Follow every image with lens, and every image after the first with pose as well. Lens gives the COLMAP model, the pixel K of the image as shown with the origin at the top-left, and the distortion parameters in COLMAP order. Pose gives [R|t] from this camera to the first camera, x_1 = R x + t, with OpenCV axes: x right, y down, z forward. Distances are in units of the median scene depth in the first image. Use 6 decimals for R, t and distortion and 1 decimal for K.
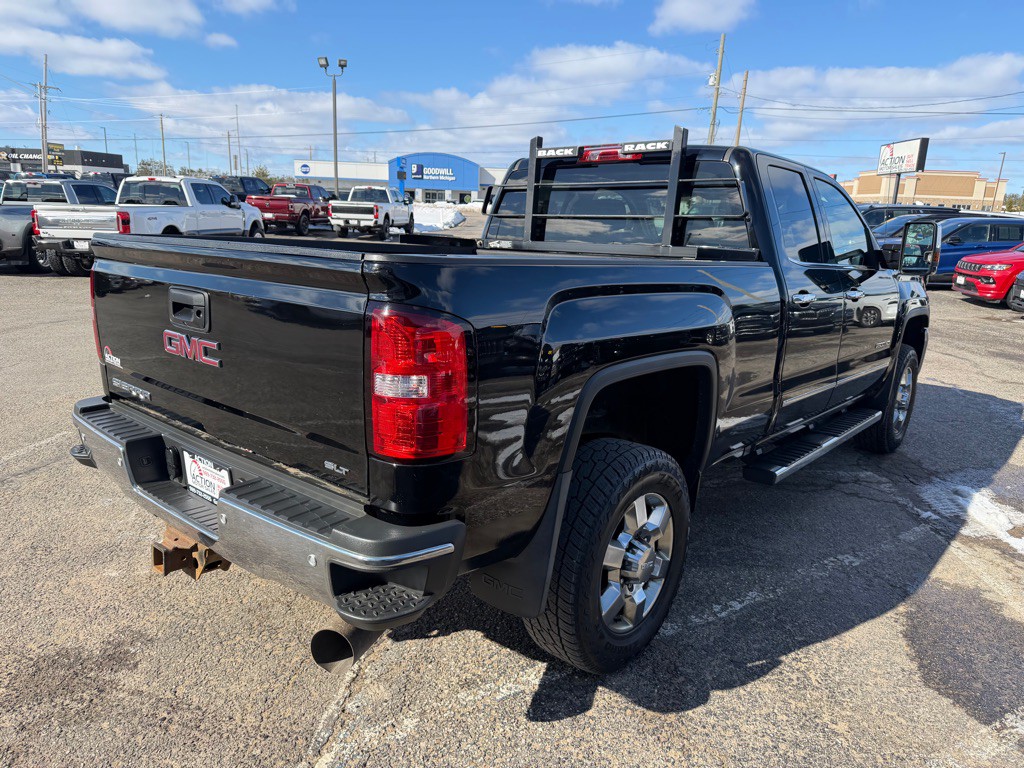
lens RADIAL K [[716.3, 0, 507.8], [0, 716.3, 403.7], [0, 0, 1]] dist [0.004834, -0.021665]
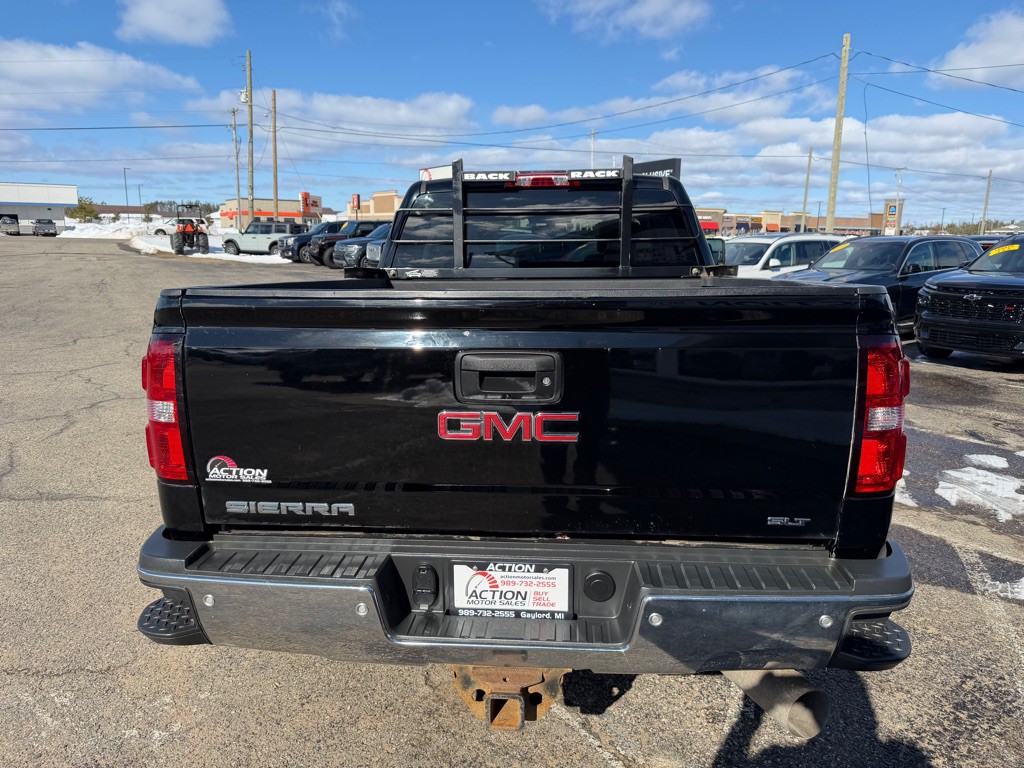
lens RADIAL K [[706.0, 0, 506.6], [0, 706.0, 409.2], [0, 0, 1]] dist [0.053457, -0.079057]
pose [[0.808358, -0.158223, 0.567030, -0.467118], [0.166117, 0.985368, 0.038138, -0.067091], [-0.564768, 0.063365, 0.822813, 0.198965]]
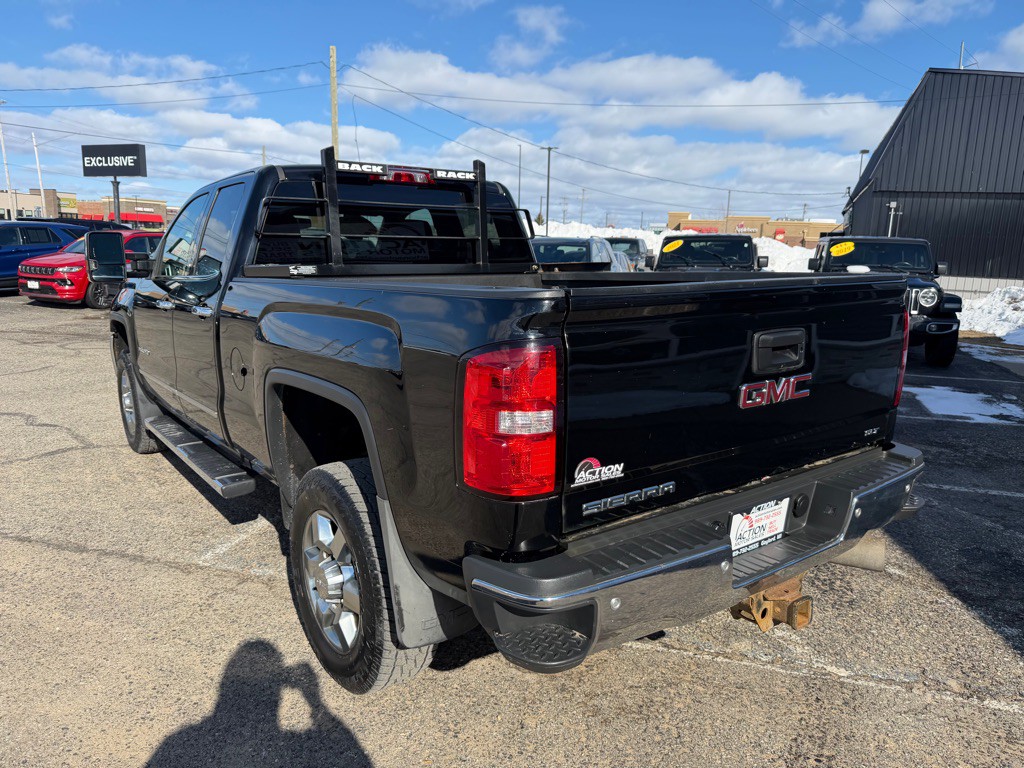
lens RADIAL K [[720.2, 0, 505.1], [0, 720.2, 405.8], [0, 0, 1]] dist [0.060581, -0.123794]
pose [[0.218542, -0.230996, 0.948093, -0.778196], [0.228230, 0.956731, 0.180491, -0.170239], [-0.948762, 0.176939, 0.261806, 0.586996]]
